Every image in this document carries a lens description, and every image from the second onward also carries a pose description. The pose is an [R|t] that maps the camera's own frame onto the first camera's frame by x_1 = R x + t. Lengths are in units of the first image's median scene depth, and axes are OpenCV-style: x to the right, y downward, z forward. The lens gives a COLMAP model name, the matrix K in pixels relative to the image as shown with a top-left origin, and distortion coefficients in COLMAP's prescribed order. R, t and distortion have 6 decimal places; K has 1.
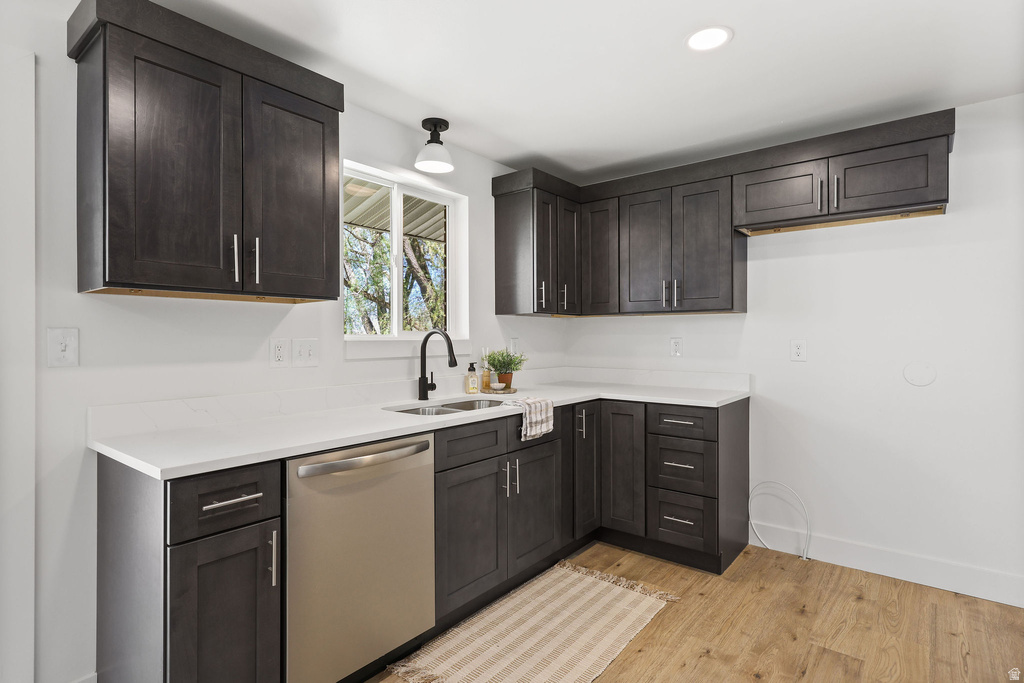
lens RADIAL K [[517.2, 0, 512.0], [0, 517.2, 341.5], [0, 0, 1]] dist [0.023190, -0.000458]
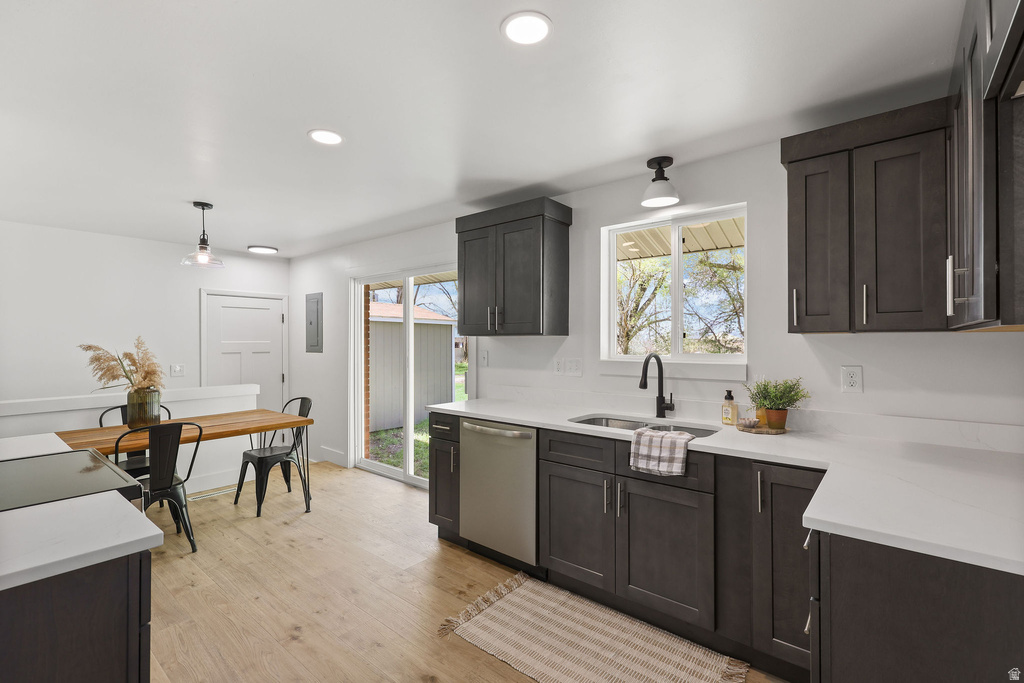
lens RADIAL K [[471.6, 0, 512.0], [0, 471.6, 341.5], [0, 0, 1]] dist [-0.001030, 0.000001]
pose [[-0.019445, 0.004144, -0.999802, 0.938738], [-0.007871, 0.999960, 0.004297, -0.054960], [0.999780, 0.007953, -0.019412, 0.801766]]
